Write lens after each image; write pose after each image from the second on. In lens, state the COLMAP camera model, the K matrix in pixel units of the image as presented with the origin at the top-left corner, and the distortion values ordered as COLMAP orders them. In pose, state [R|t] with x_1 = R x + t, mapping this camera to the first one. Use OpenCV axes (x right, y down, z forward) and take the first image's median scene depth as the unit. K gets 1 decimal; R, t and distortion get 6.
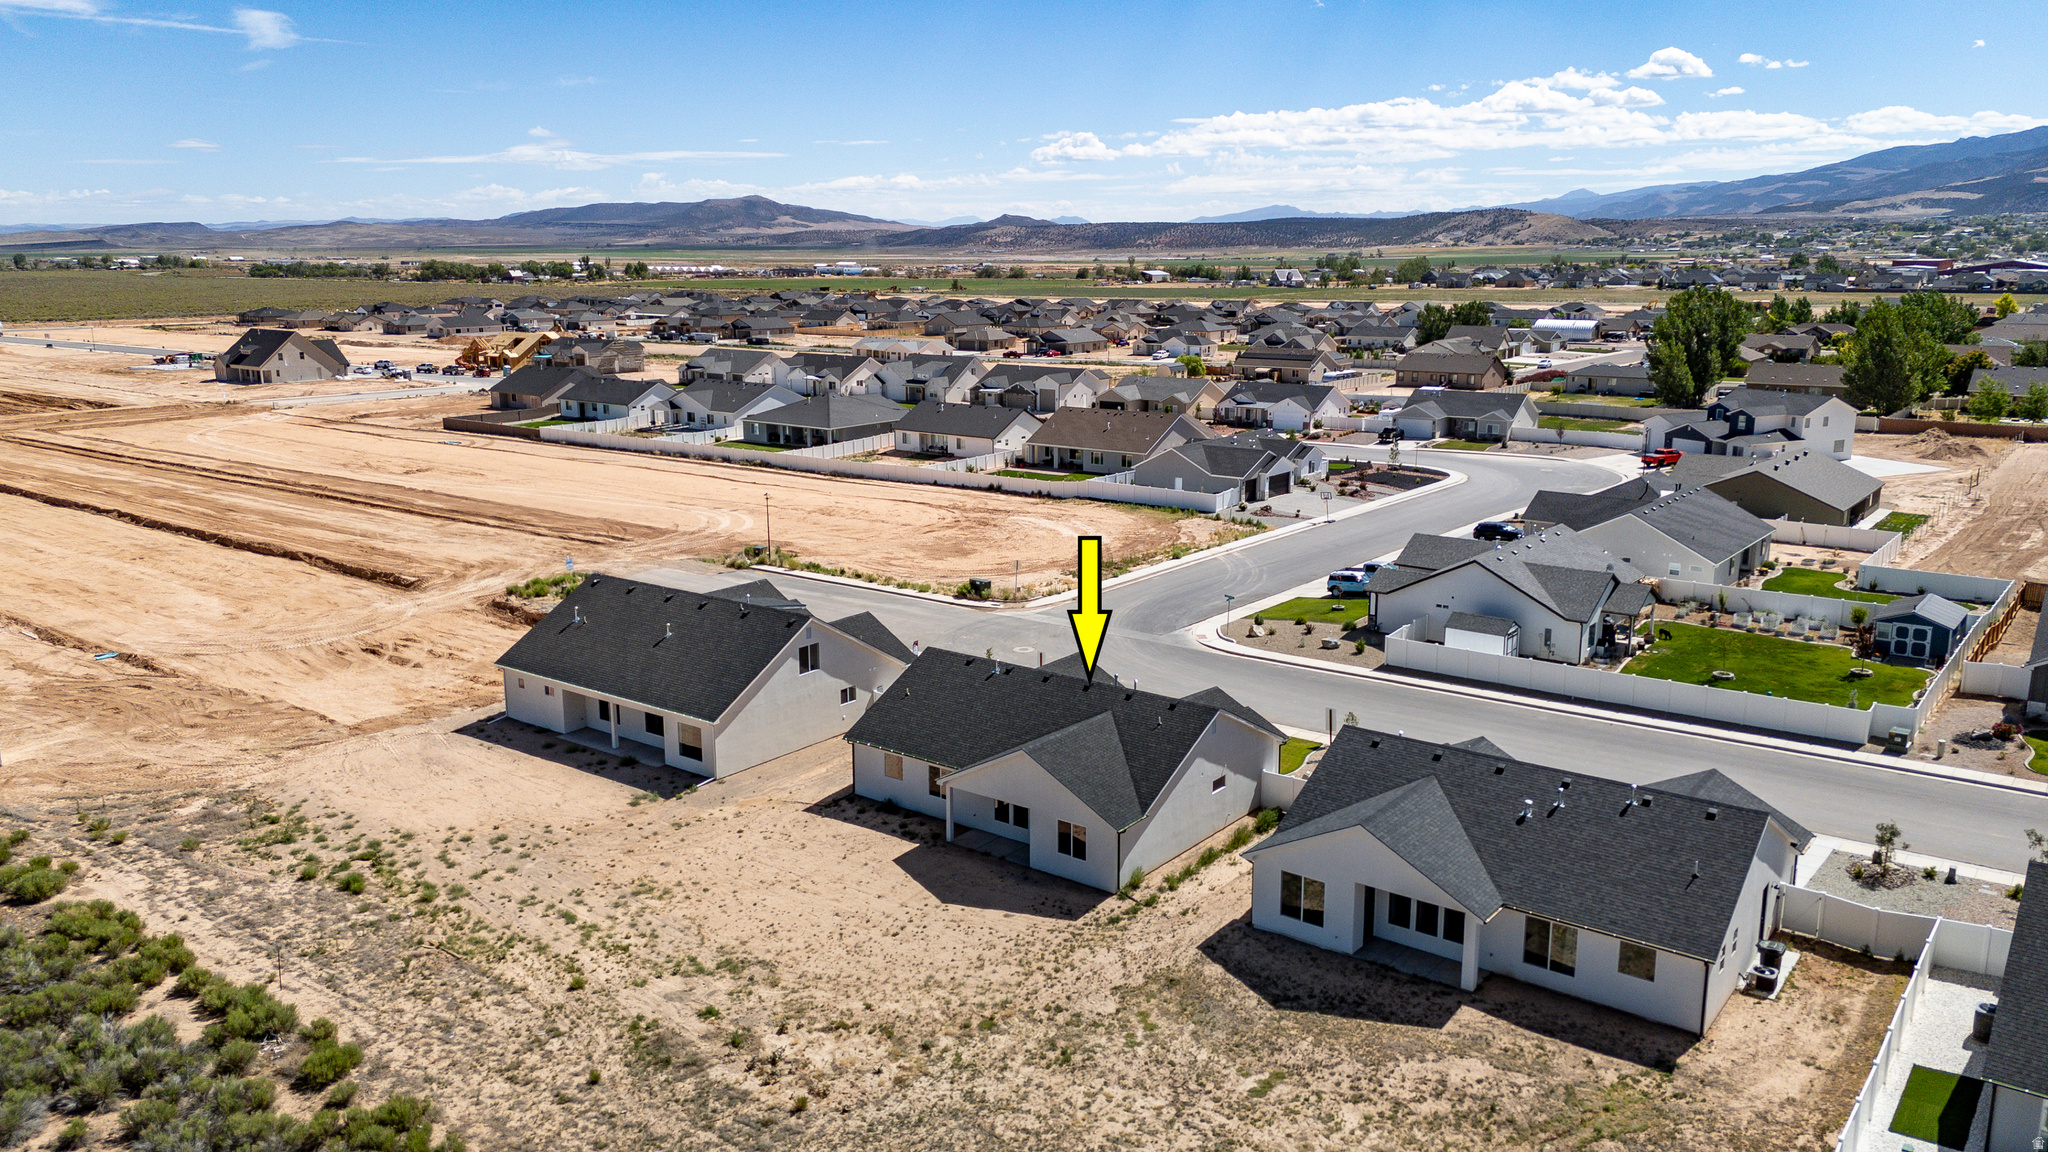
lens RADIAL K [[1500.1, 0, 1024.0], [0, 1500.1, 576.0], [0, 0, 1]] dist [0.083524, -0.079064]
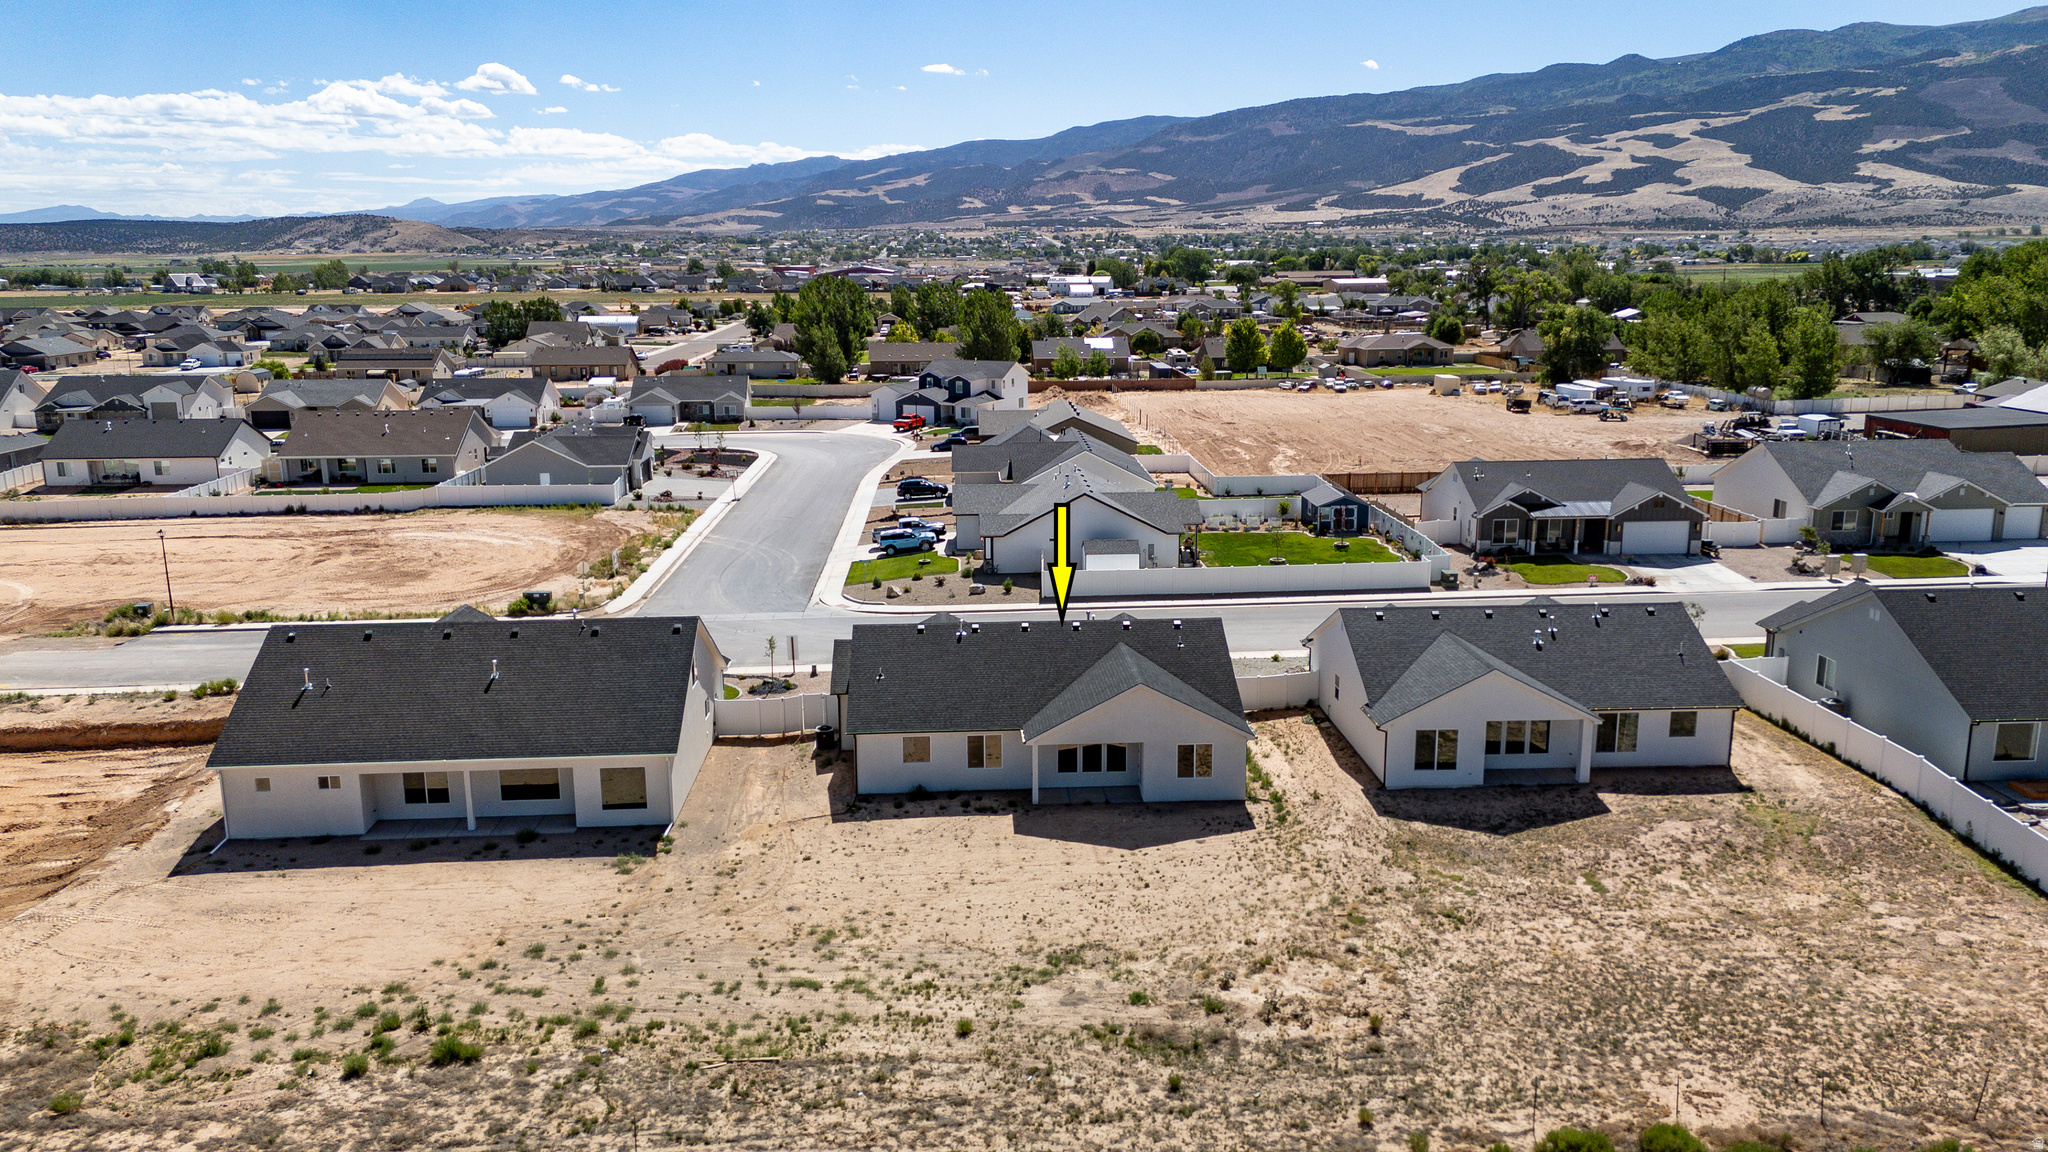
lens RADIAL K [[1500.1, 0, 1024.0], [0, 1500.1, 576.0], [0, 0, 1]] dist [0.083524, -0.079064]
pose [[0.759204, -0.140110, 0.635593, -0.625315], [0.143937, 0.988518, 0.045978, -0.010159], [-0.634737, 0.056579, 0.770654, 0.260287]]
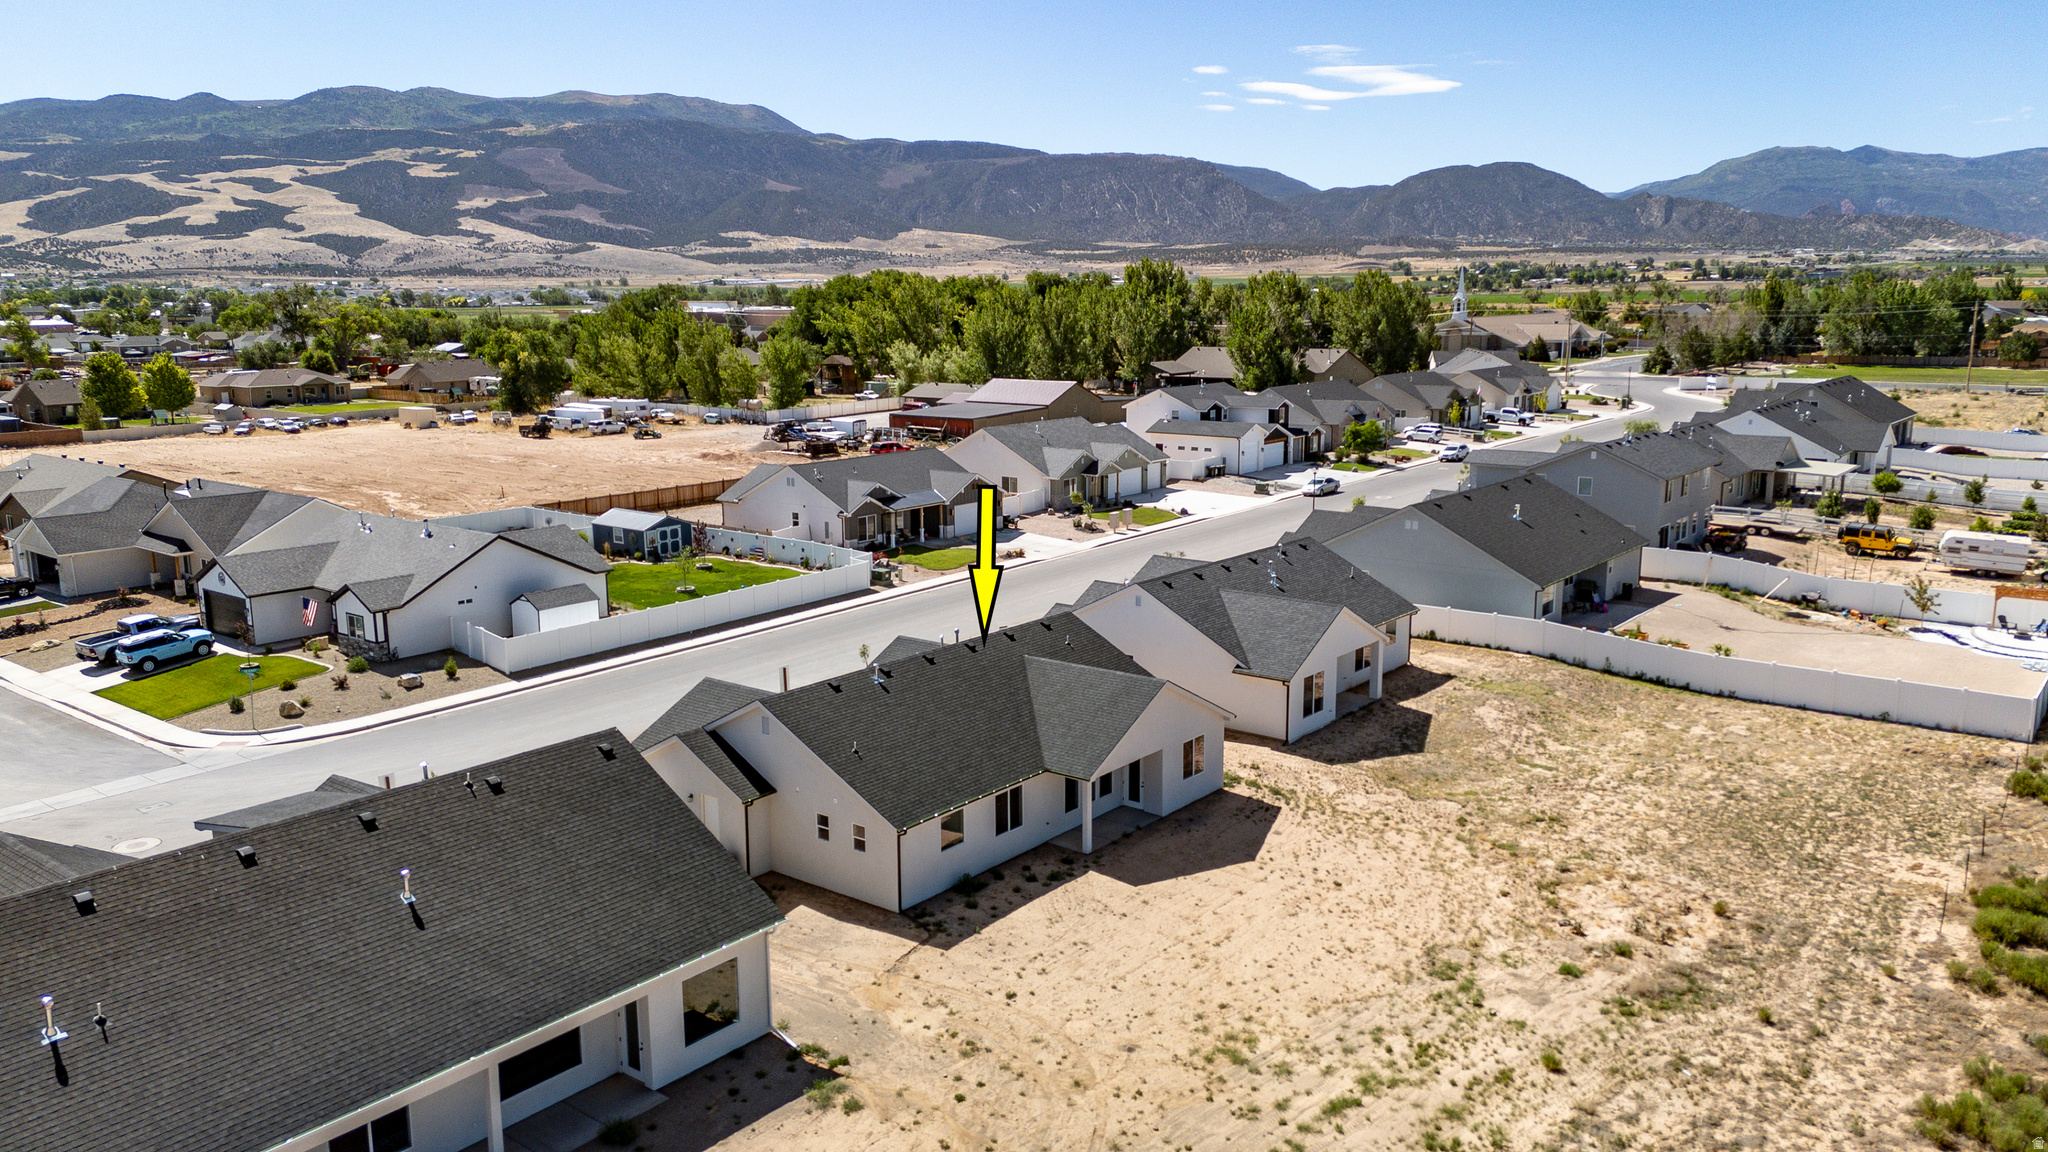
lens RADIAL K [[1500.1, 0, 1024.0], [0, 1500.1, 576.0], [0, 0, 1]] dist [0.083524, -0.079064]
pose [[0.015315, -0.185174, 0.982586, -0.780119], [0.221371, 0.958943, 0.177267, -0.106633], [-0.975069, 0.214801, 0.055678, 0.939592]]
